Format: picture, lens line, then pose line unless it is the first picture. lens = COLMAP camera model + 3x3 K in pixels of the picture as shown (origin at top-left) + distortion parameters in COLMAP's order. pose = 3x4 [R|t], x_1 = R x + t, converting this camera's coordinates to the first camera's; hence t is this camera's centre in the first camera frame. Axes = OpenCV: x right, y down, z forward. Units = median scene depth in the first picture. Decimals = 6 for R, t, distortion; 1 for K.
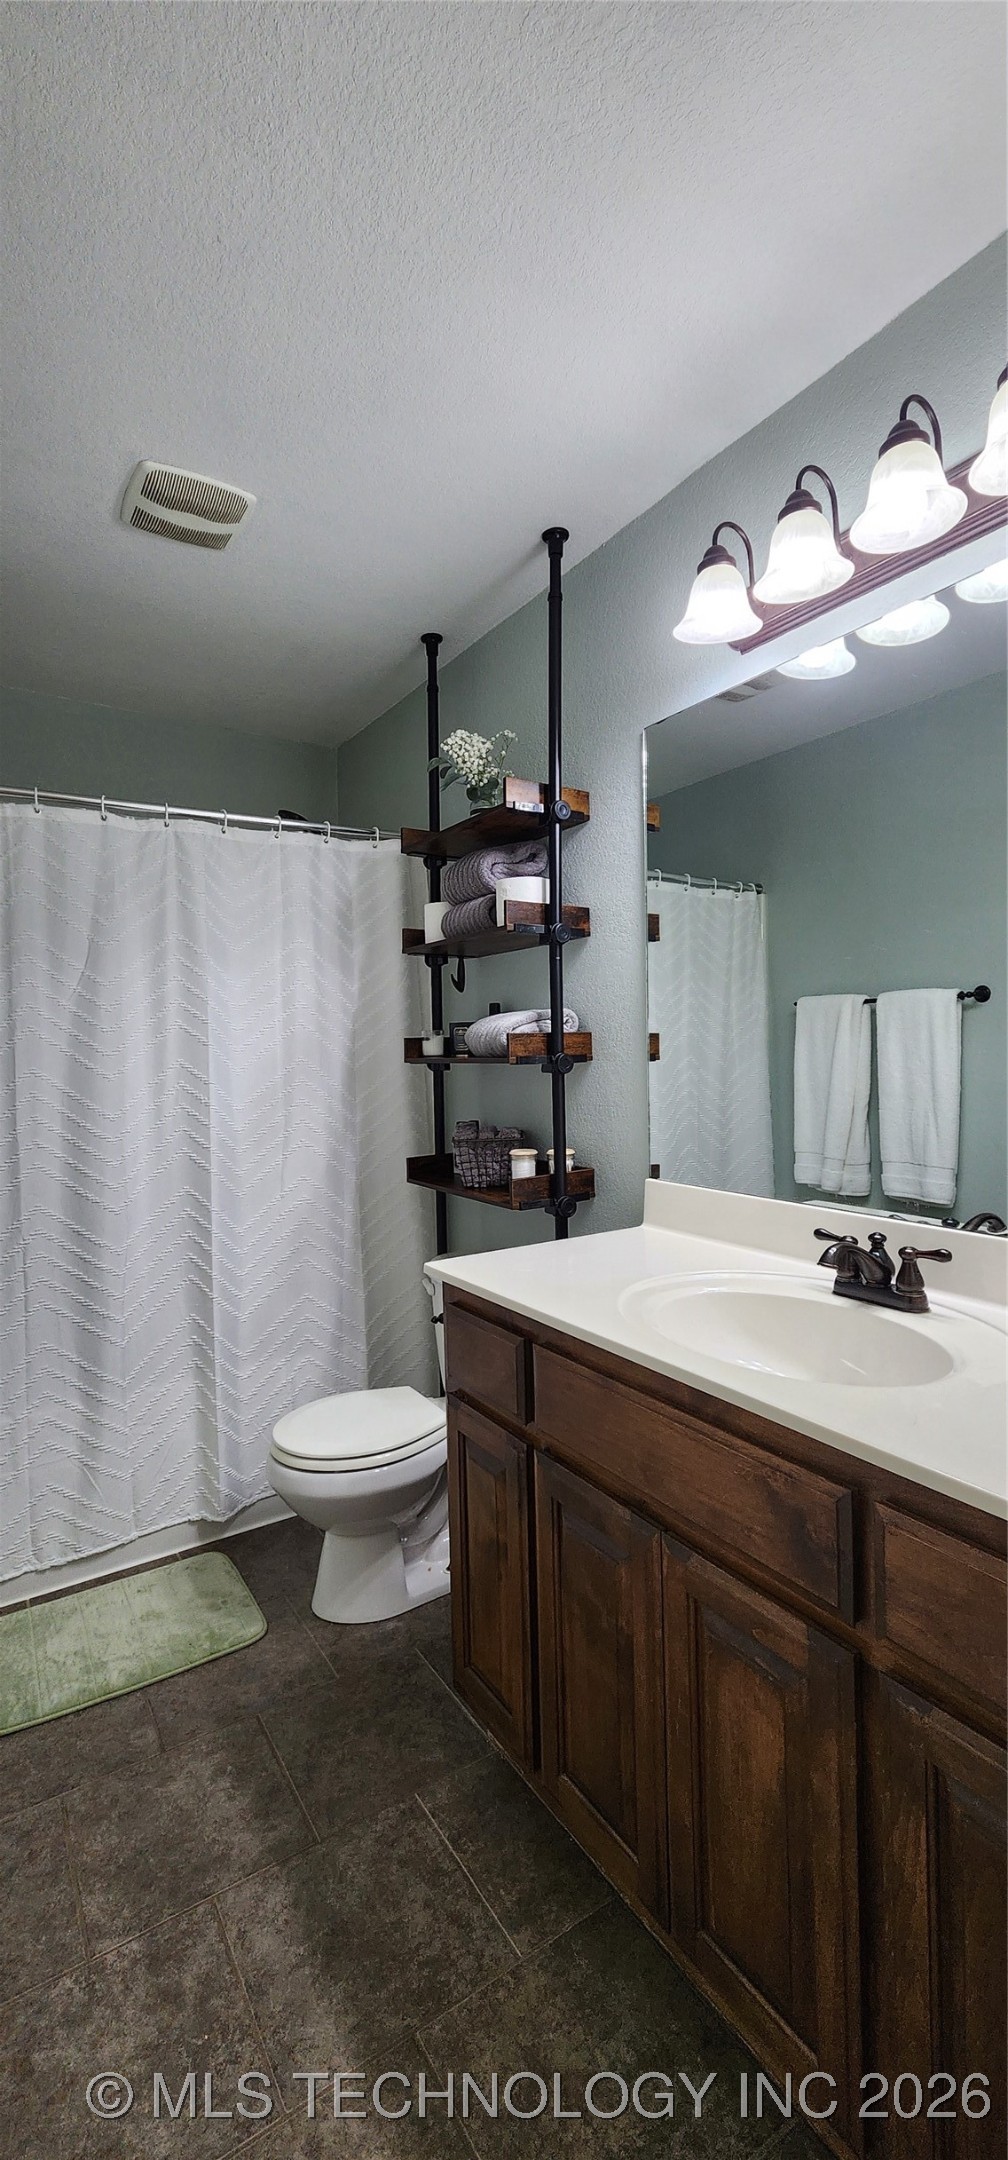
lens RADIAL K [[888.4, 0, 516.9], [0, 888.4, 1071.6], [0, 0, 1]] dist [0.002106, -0.001200]
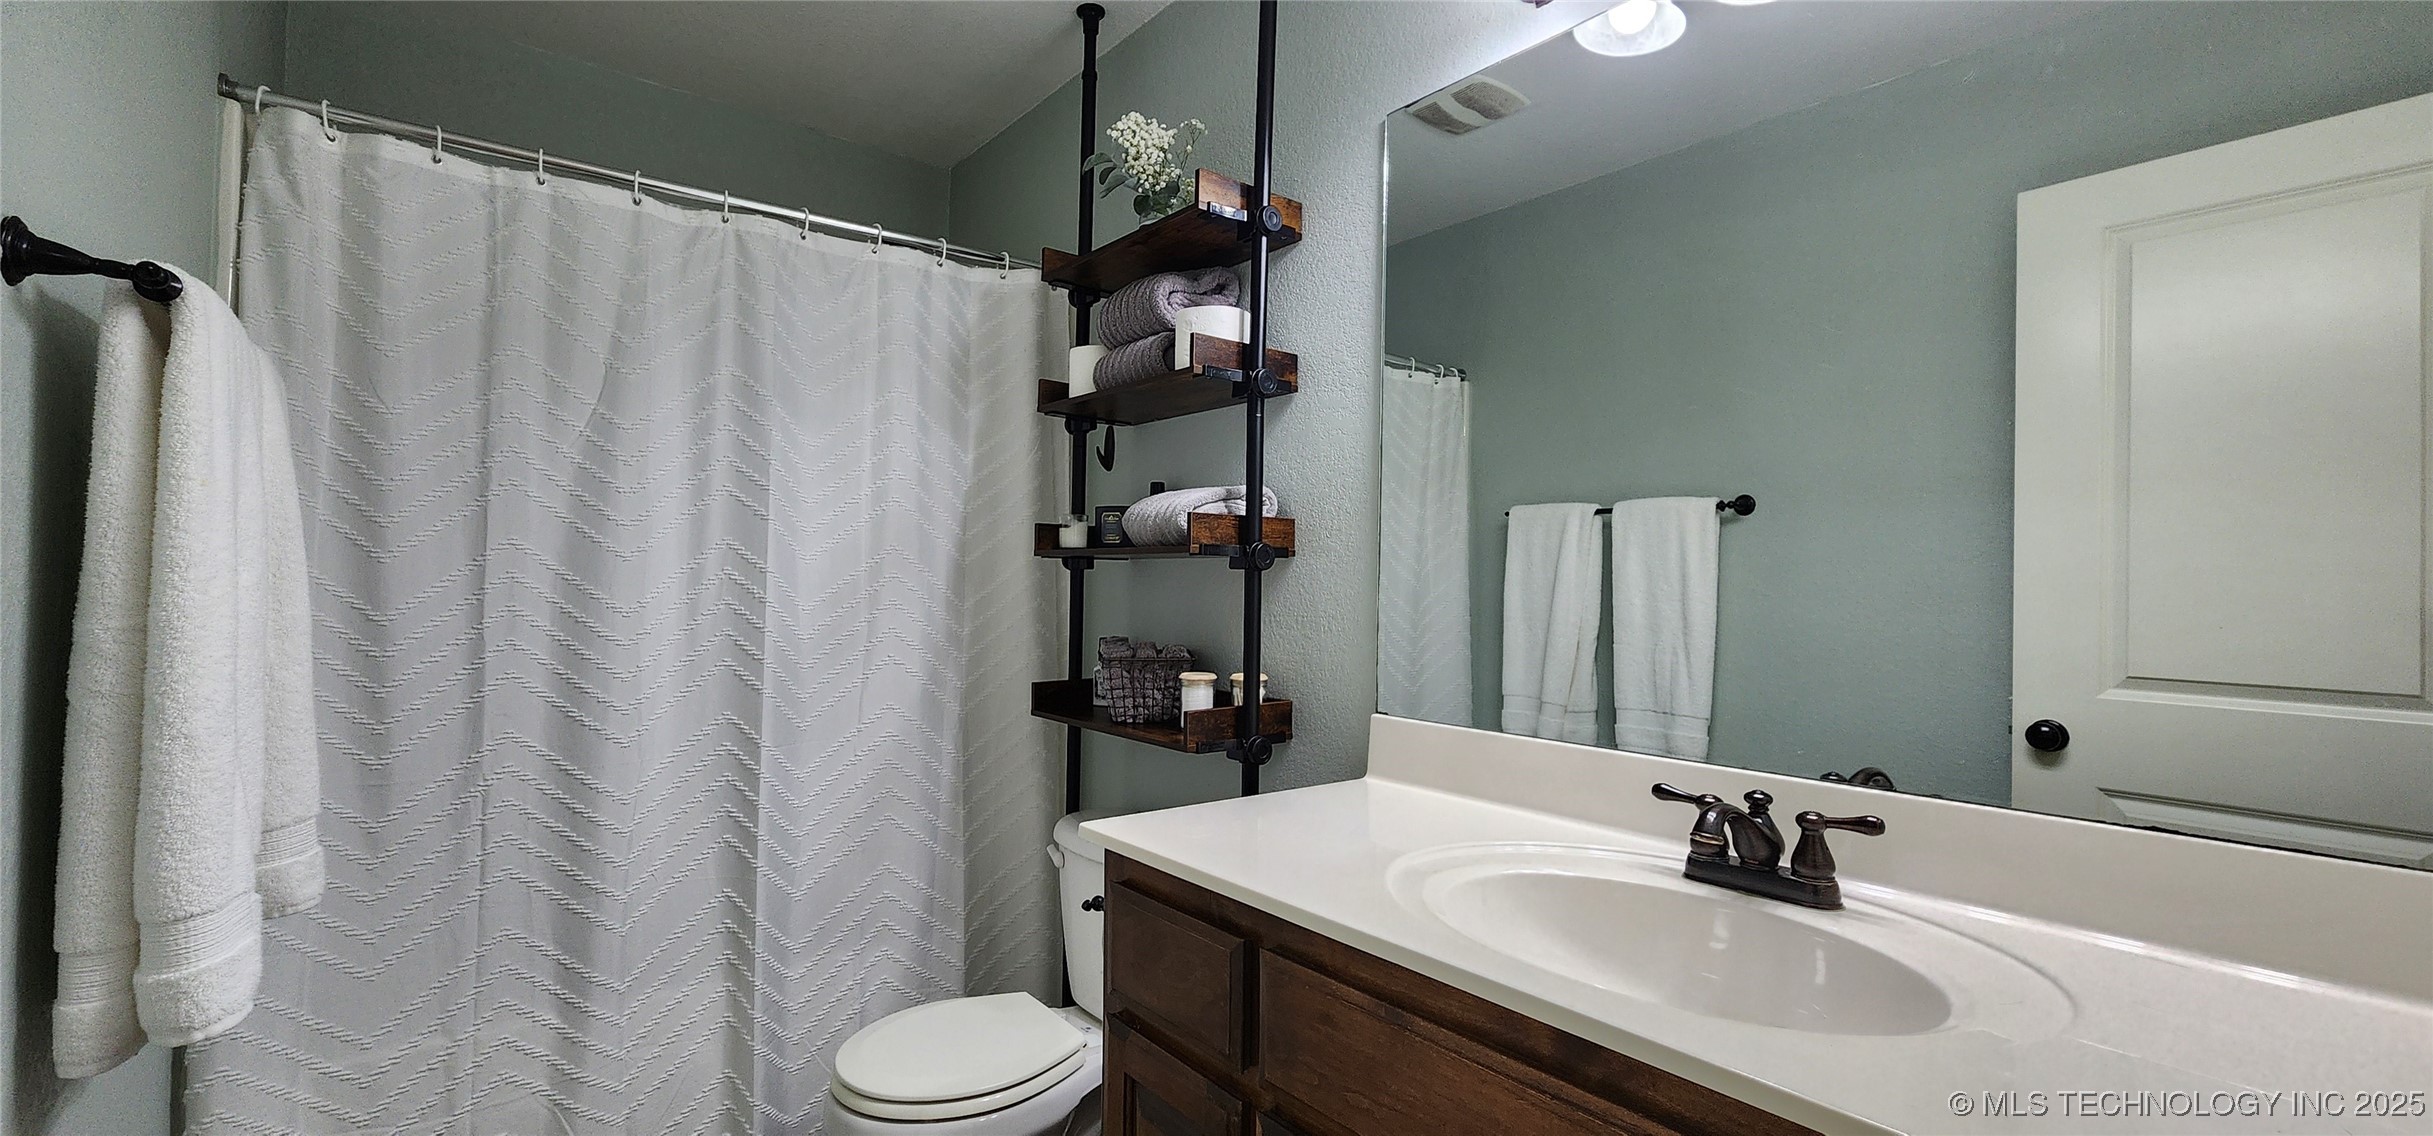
lens RADIAL K [[1000.7, 0, 1196.4], [0, 1000.7, 575.5], [0, 0, 1]] dist [0.002106, -0.001200]
pose [[0.996121, 0.038496, 0.079125, -0.062405], [-0.035667, 0.998684, -0.036863, 0.036697], [-0.080440, 0.033897, 0.996183, 0.159193]]
